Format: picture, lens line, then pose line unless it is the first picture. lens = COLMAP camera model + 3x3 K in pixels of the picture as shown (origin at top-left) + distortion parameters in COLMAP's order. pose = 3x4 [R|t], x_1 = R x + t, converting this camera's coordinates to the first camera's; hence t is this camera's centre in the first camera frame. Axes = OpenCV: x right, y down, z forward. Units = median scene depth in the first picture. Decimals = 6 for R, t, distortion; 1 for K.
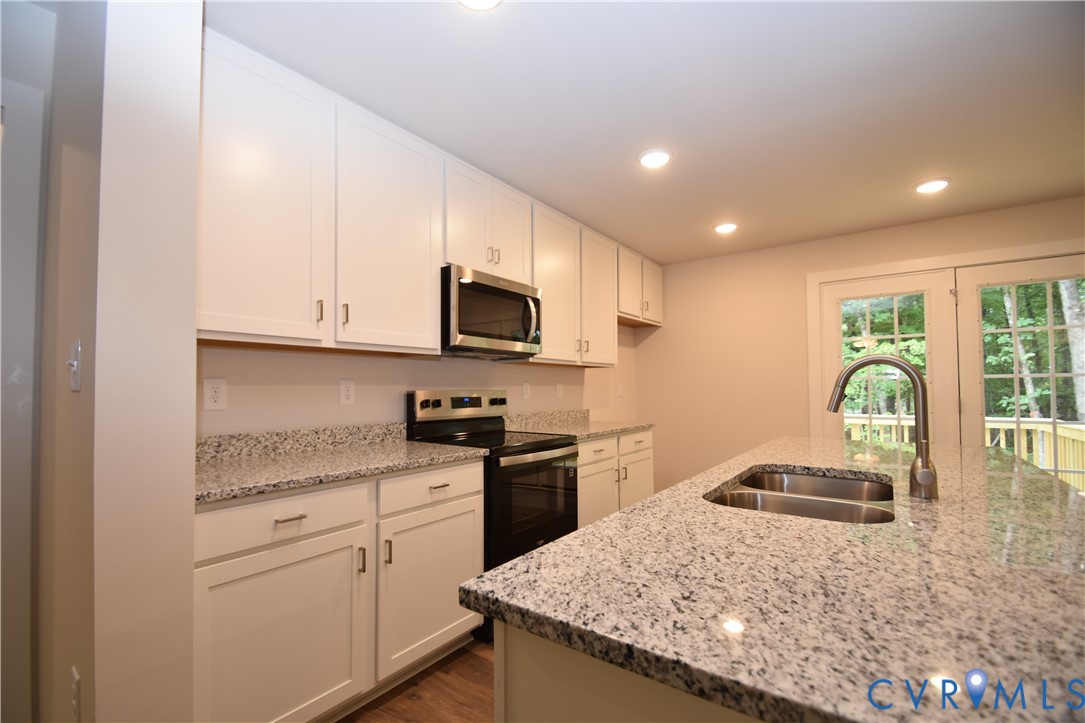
lens RADIAL K [[472.9, 0, 530.7], [0, 472.9, 380.0], [0, 0, 1]] dist [0.000378, 0.000059]
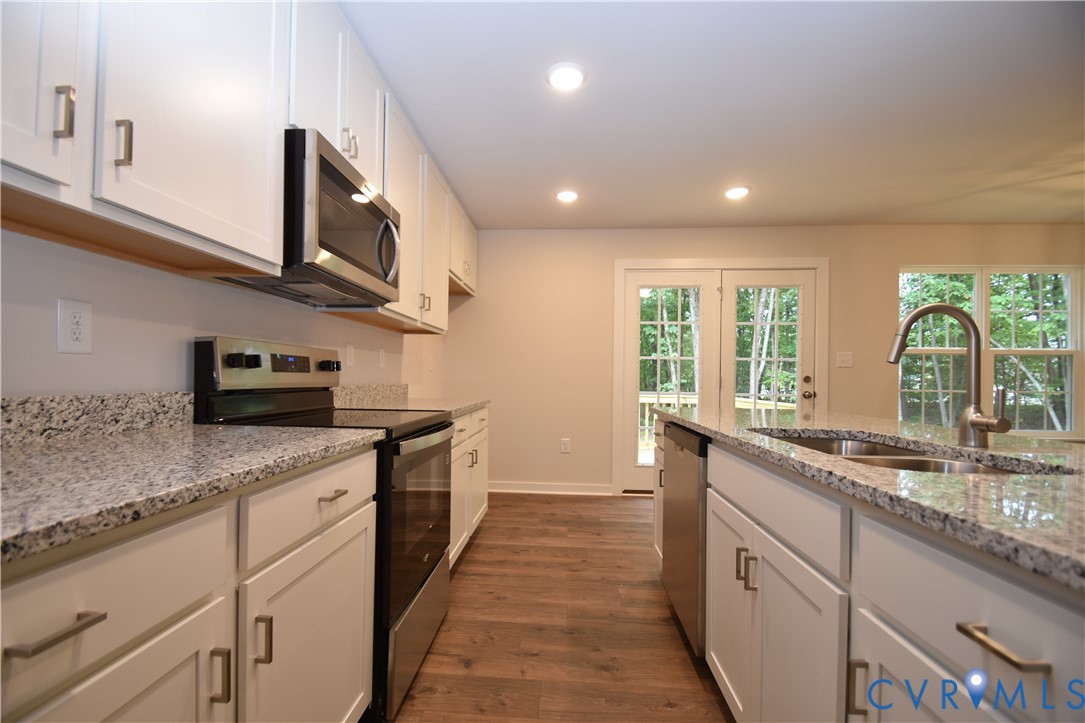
lens RADIAL K [[472.9, 0, 531.3], [0, 472.9, 375.4], [0, 0, 1]] dist [0.019477, -0.017971]
pose [[0.838769, 0.019911, 0.544123, -0.248041], [-0.029940, 0.999506, 0.009577, 0.055250], [-0.543663, -0.024323, 0.838951, 0.322213]]
